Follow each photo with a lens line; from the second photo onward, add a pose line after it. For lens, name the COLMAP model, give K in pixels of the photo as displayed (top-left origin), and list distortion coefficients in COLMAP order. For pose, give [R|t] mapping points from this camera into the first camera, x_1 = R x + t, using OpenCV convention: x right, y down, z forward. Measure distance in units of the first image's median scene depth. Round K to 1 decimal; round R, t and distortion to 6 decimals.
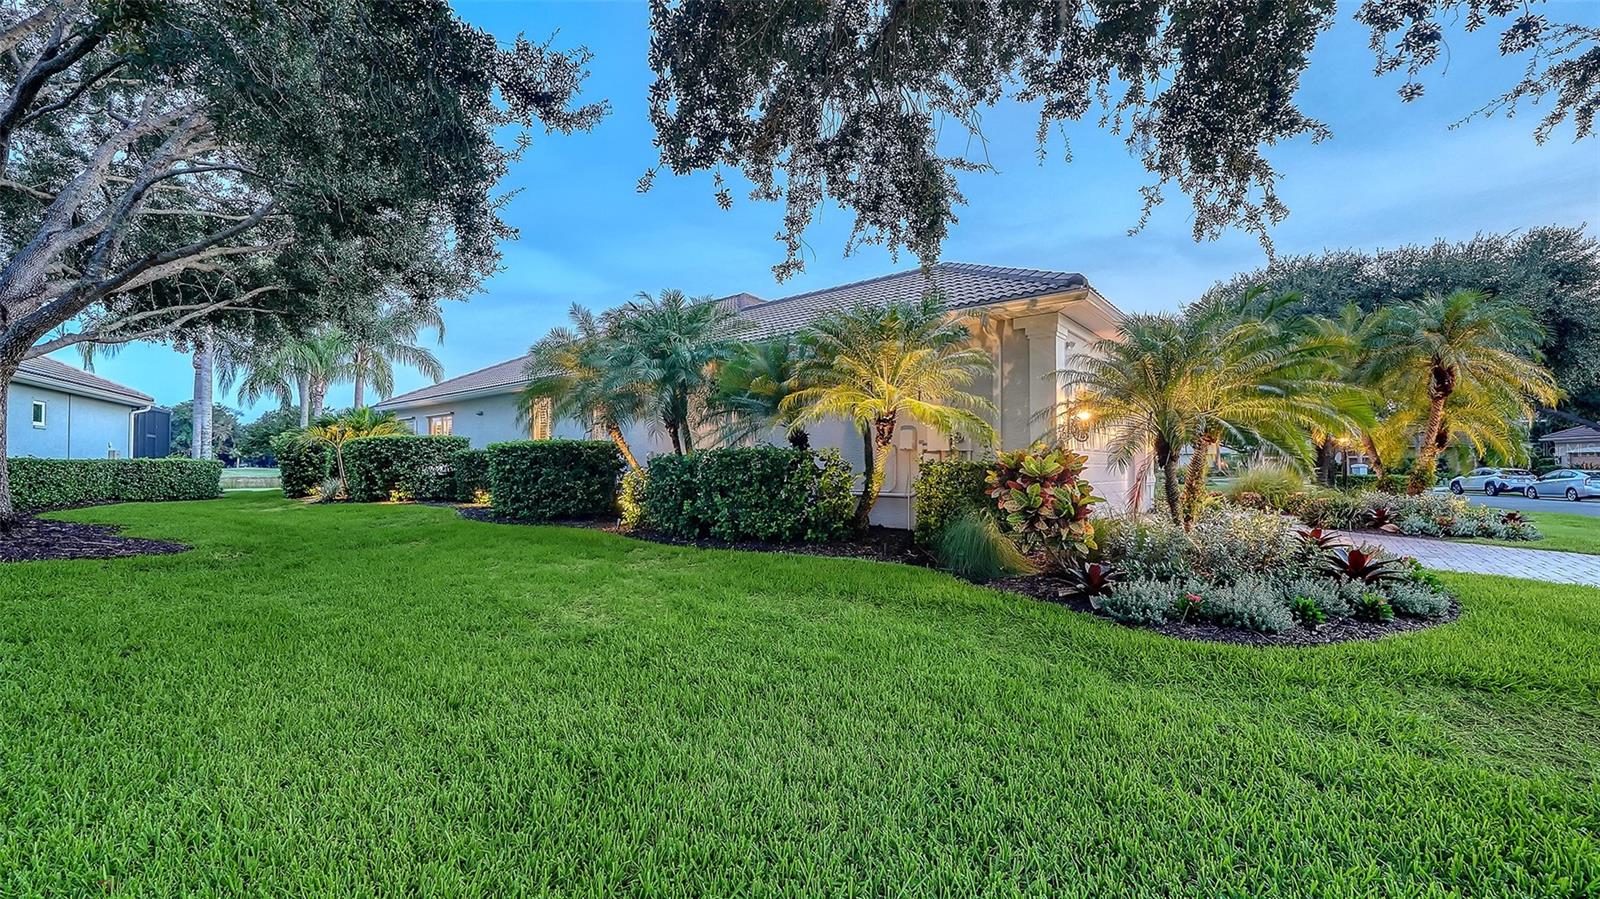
lens RADIAL K [[651.5, 0, 799.7], [0, 651.5, 449.4], [0, 0, 1]] dist [0.000765, 0.000120]
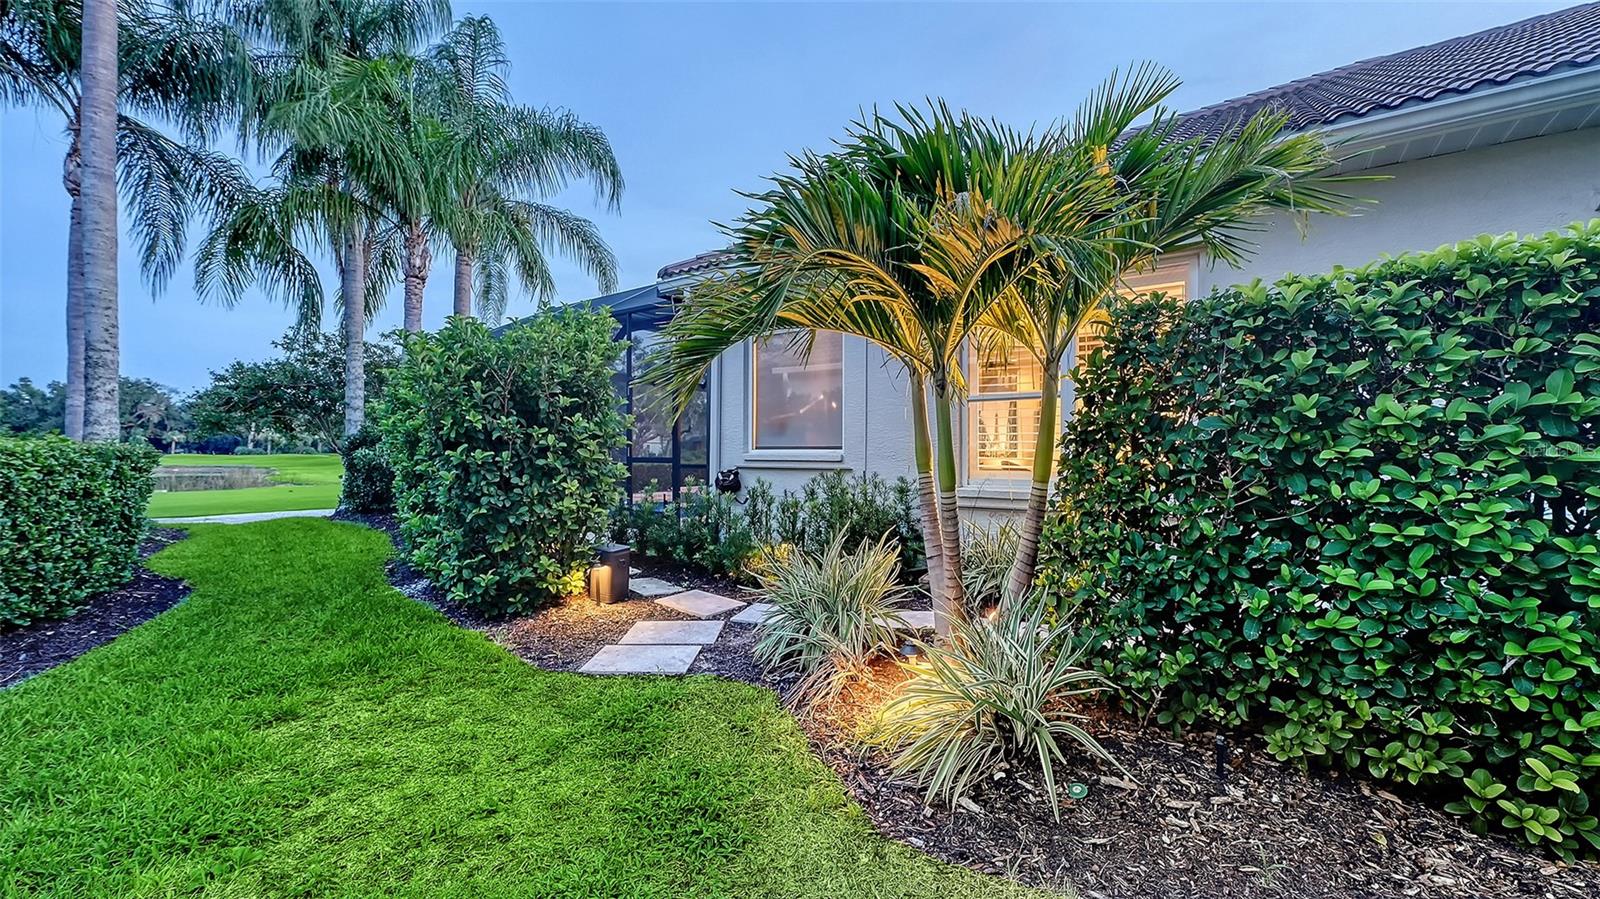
lens RADIAL K [[651.5, 0, 800.5], [0, 651.5, 453.7], [0, 0, 1]] dist [0.000765, 0.000120]
pose [[0.998418, -0.002321, 0.056183, -0.487981], [0.000601, 0.999531, 0.030619, 0.008815], [-0.056228, -0.030537, 0.997951, 0.551138]]
